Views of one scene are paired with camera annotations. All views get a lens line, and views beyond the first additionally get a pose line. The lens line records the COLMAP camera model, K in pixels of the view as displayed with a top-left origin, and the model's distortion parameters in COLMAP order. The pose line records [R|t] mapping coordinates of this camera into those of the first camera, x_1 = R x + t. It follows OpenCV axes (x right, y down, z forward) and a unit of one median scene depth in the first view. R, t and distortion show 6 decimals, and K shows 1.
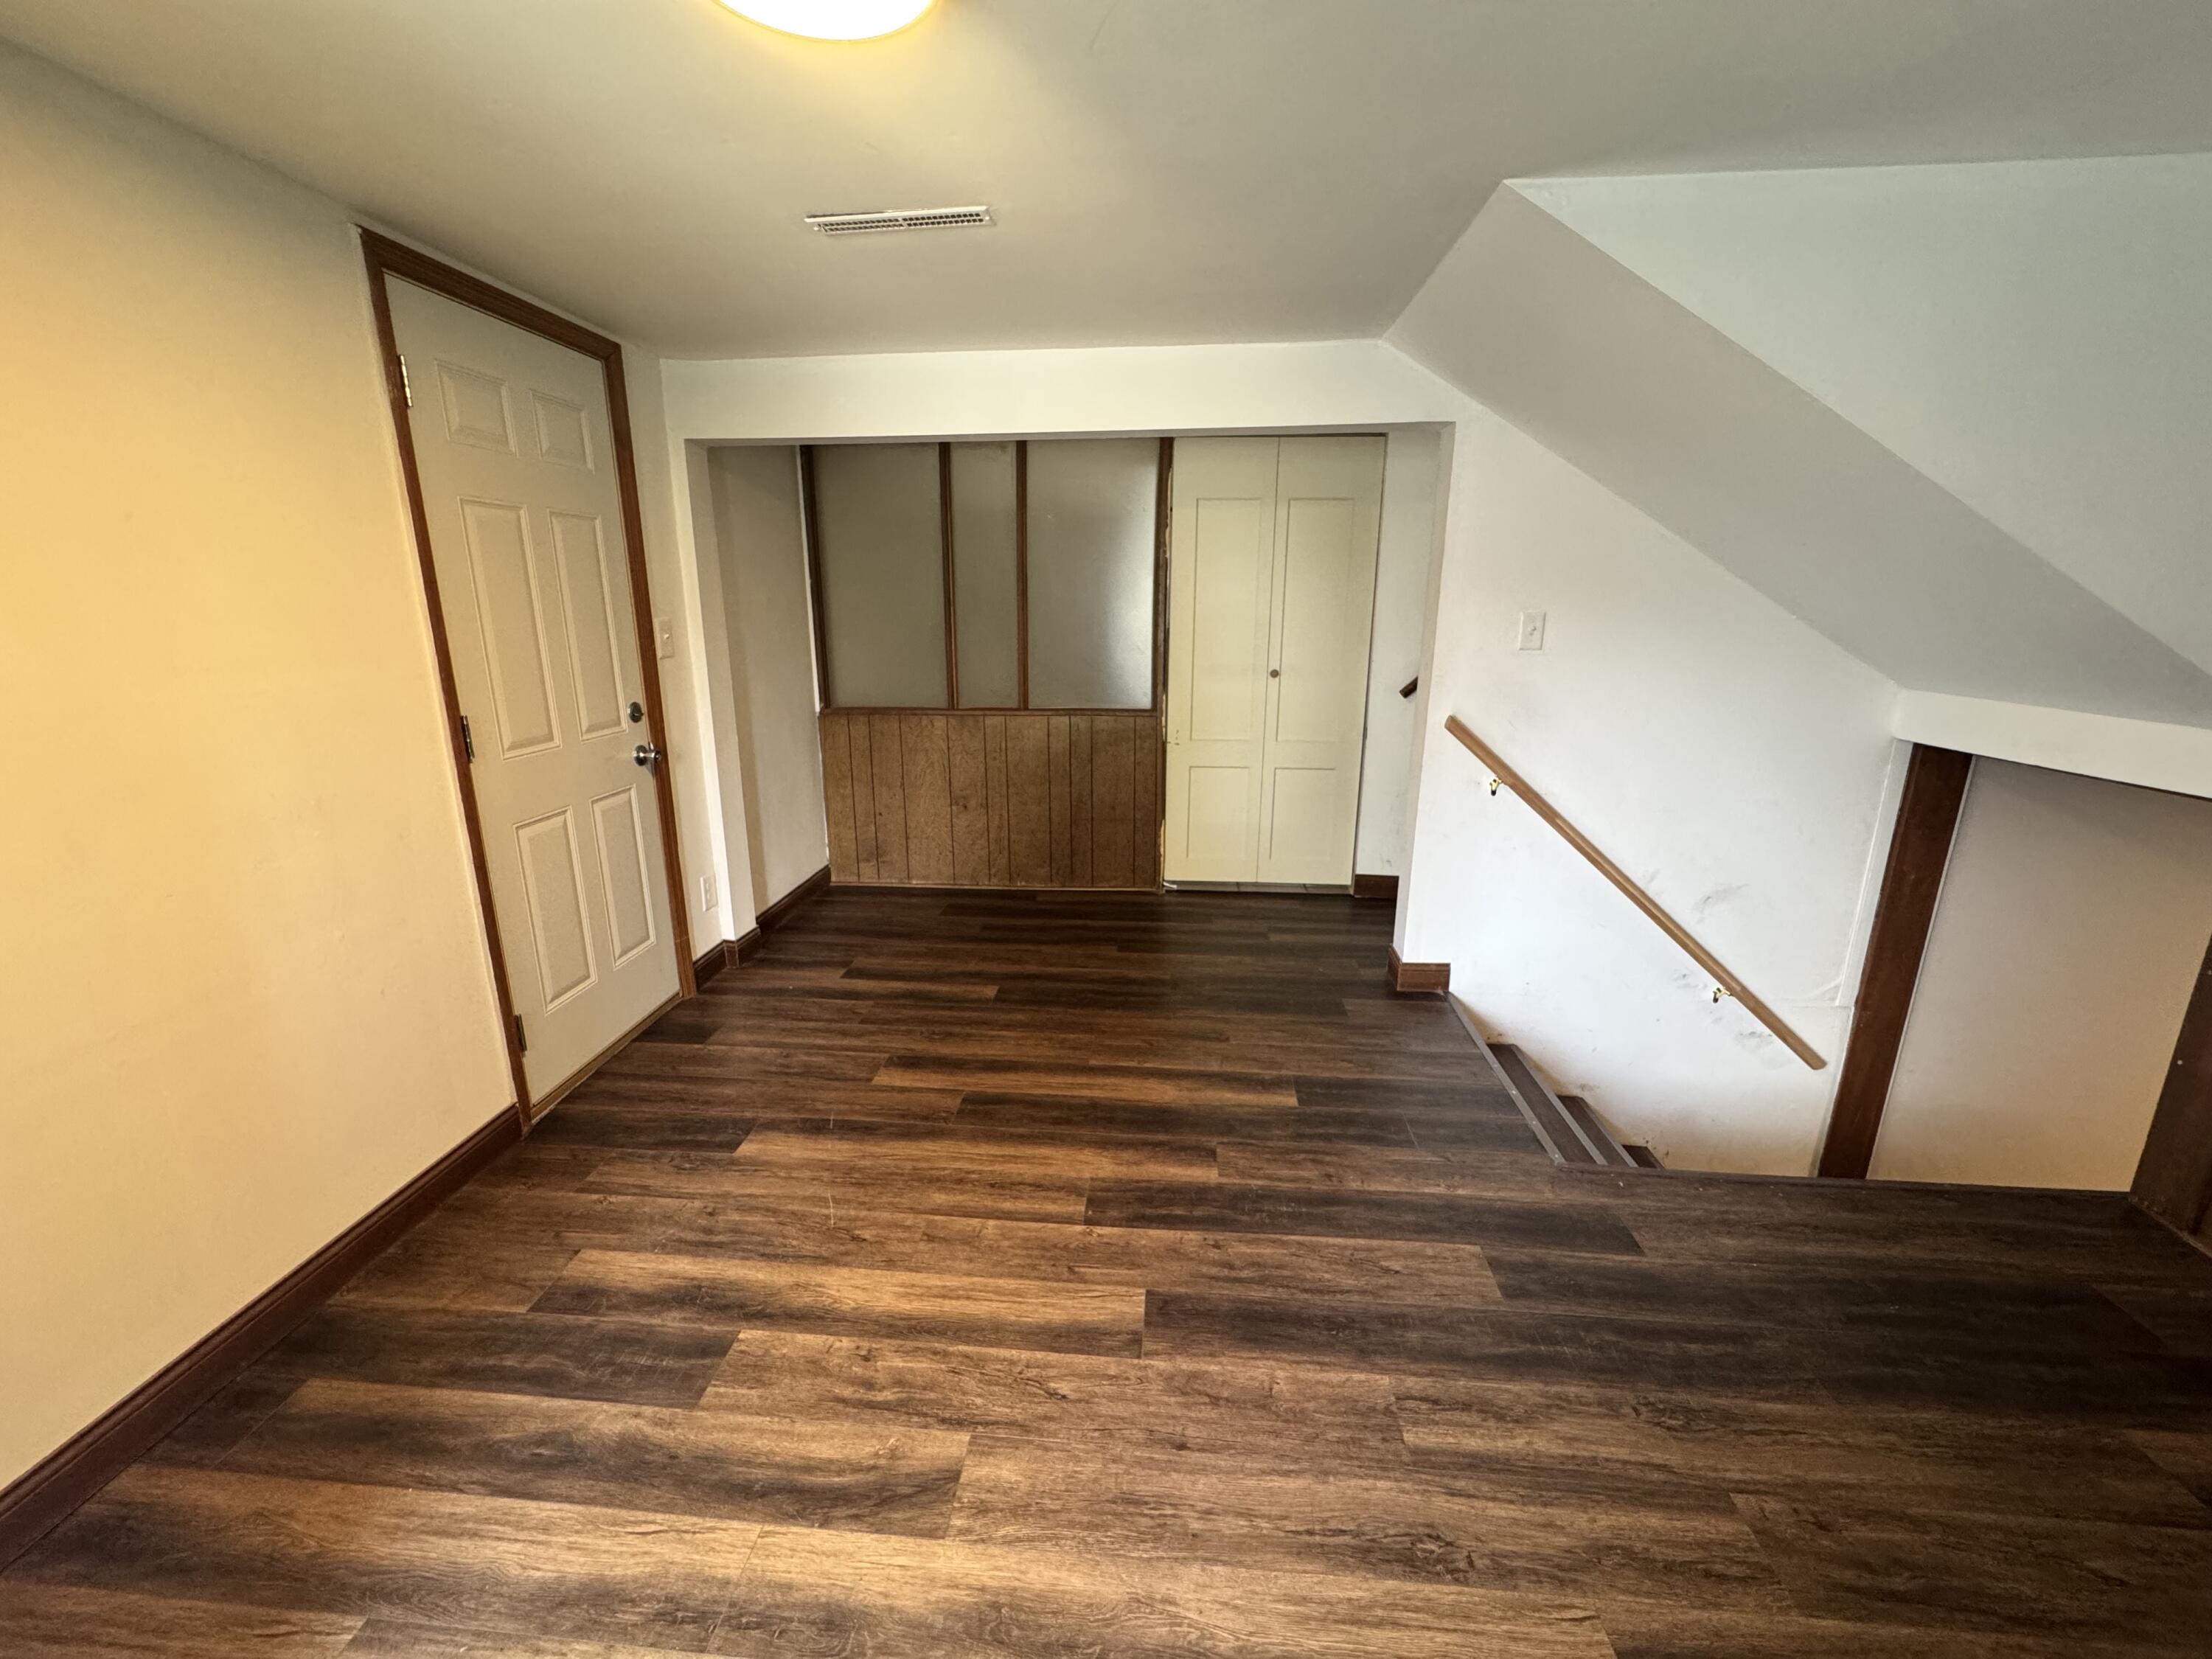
lens RADIAL K [[879.9, 0, 1104.8], [0, 879.9, 824.8], [0, 0, 1]] dist [-0.009041, 0.000210]
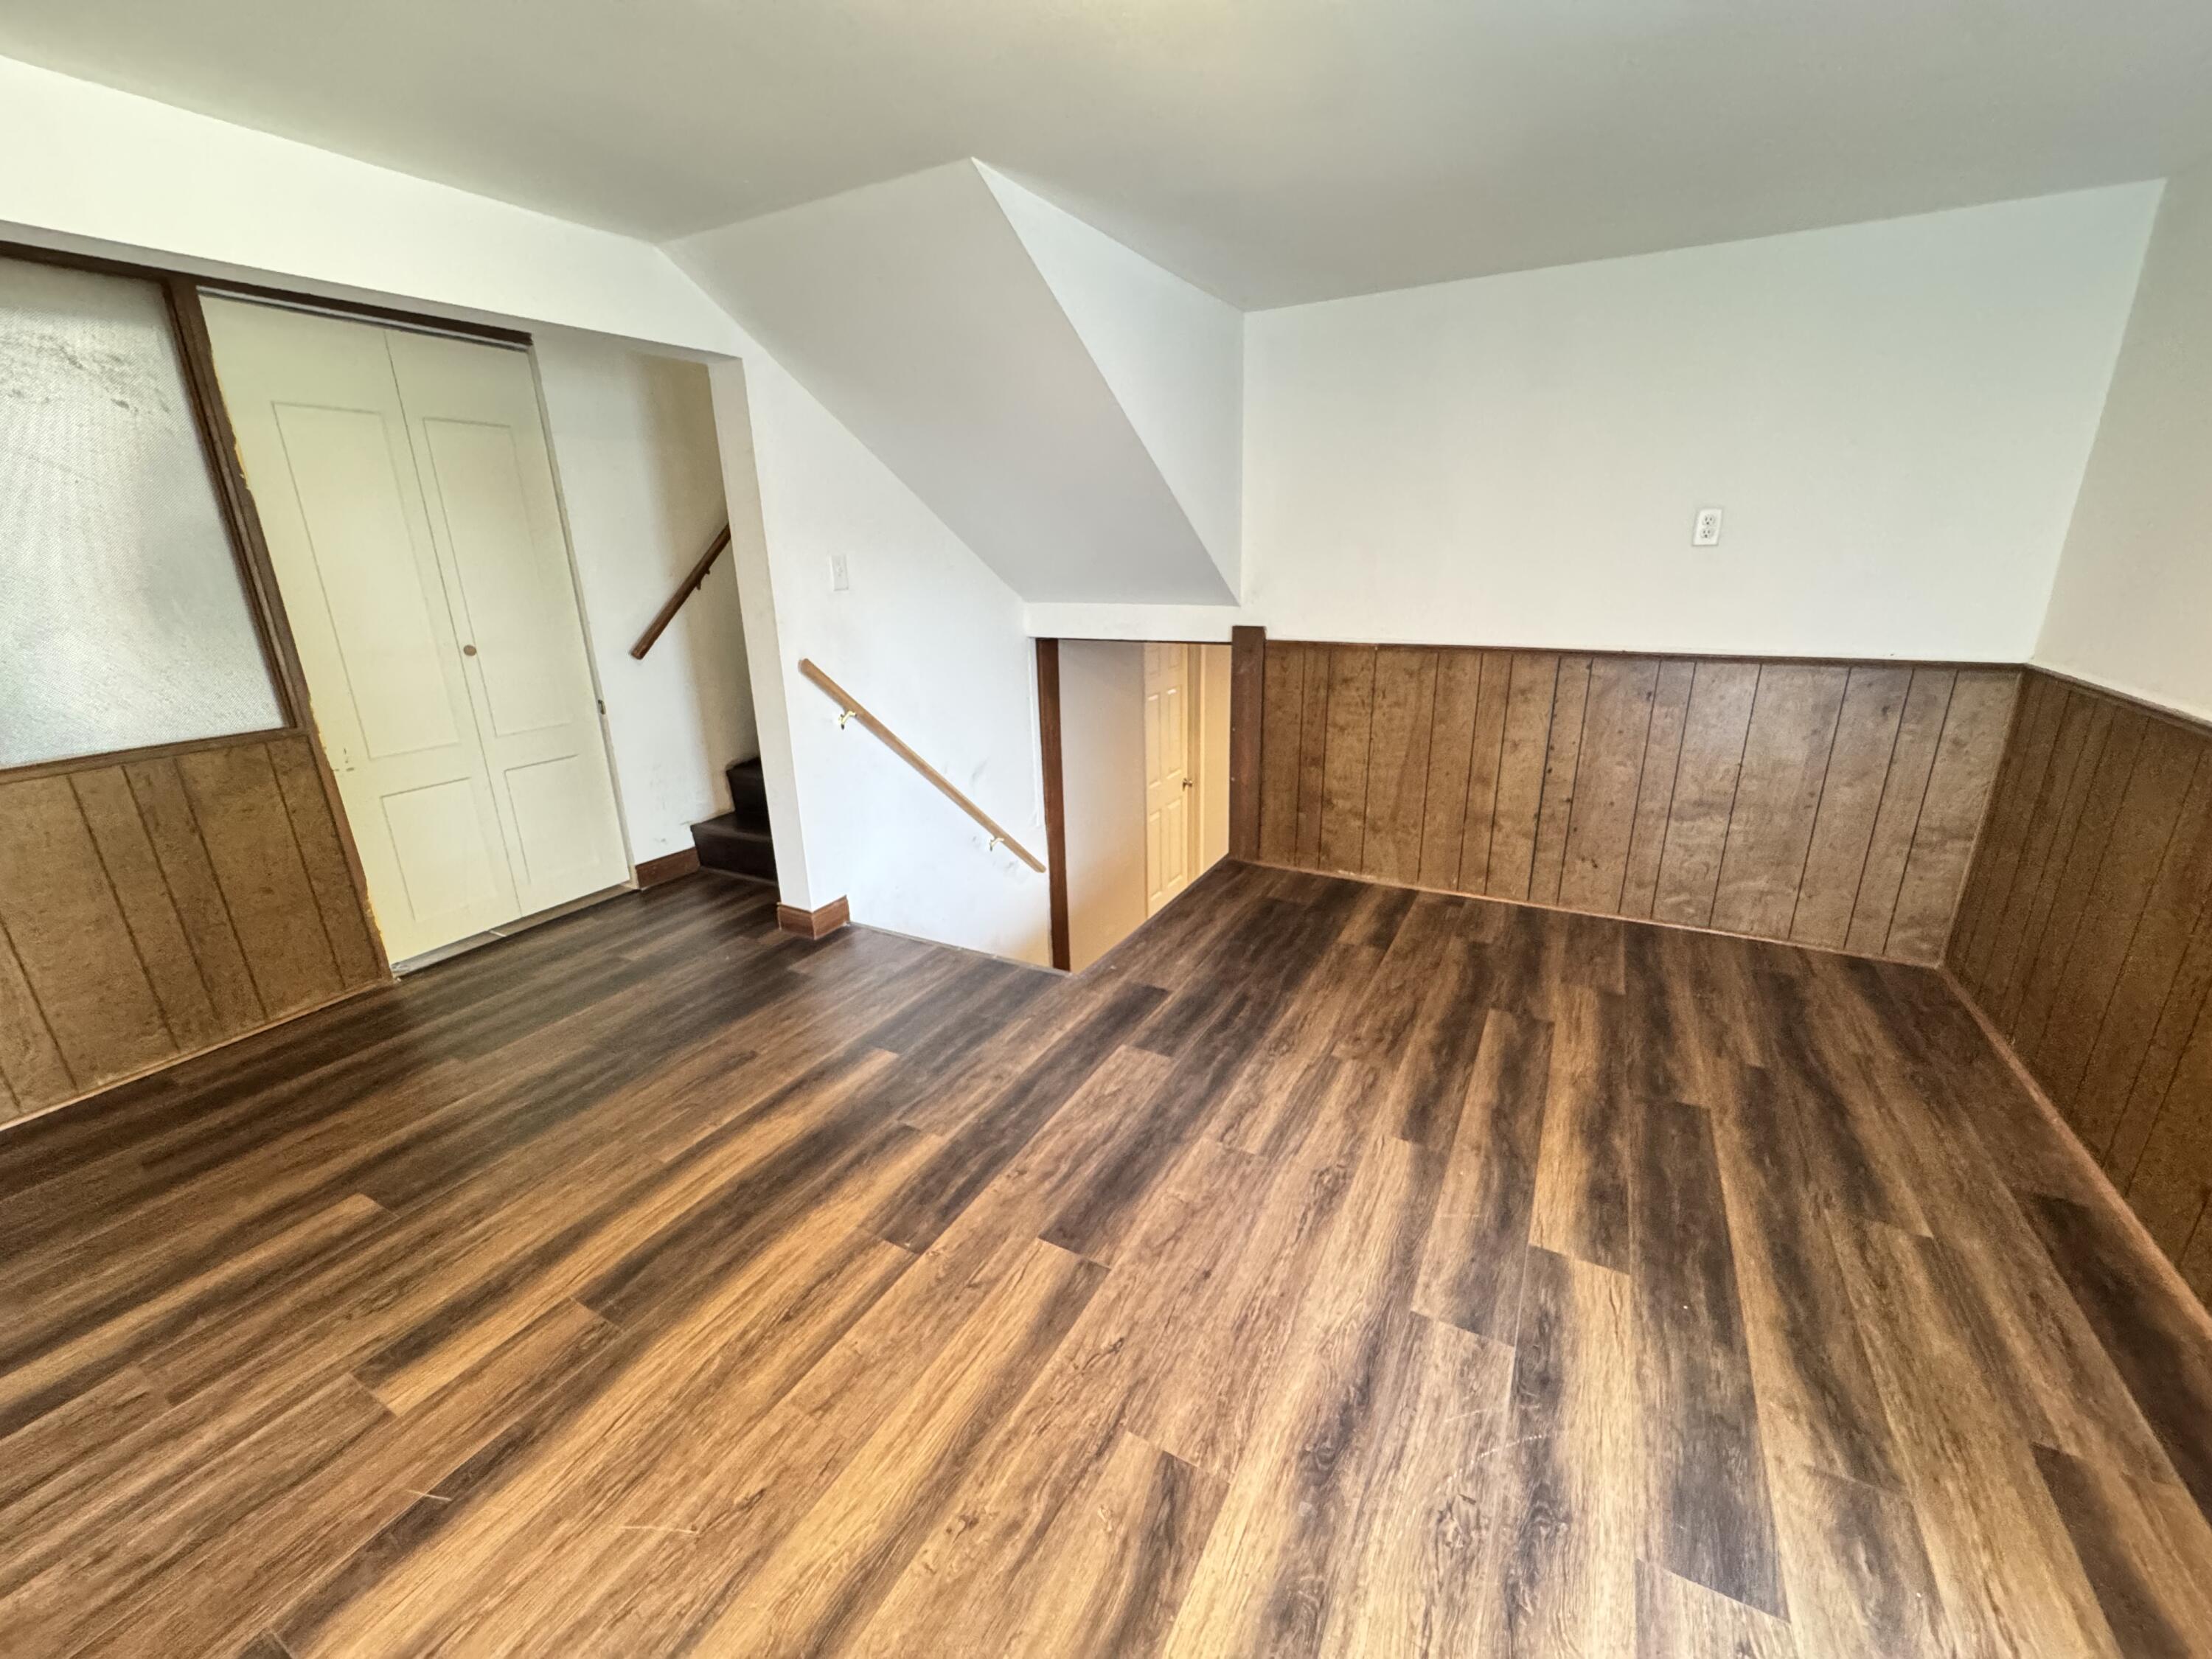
lens RADIAL K [[879.9, 0, 1104.8], [0, 879.9, 824.8], [0, 0, 1]] dist [-0.009041, 0.000210]
pose [[0.405918, -0.284800, 0.868401, -0.597704], [0.248695, 0.948768, 0.194909, -0.080505], [-0.879421, 0.136850, 0.455950, 0.382985]]
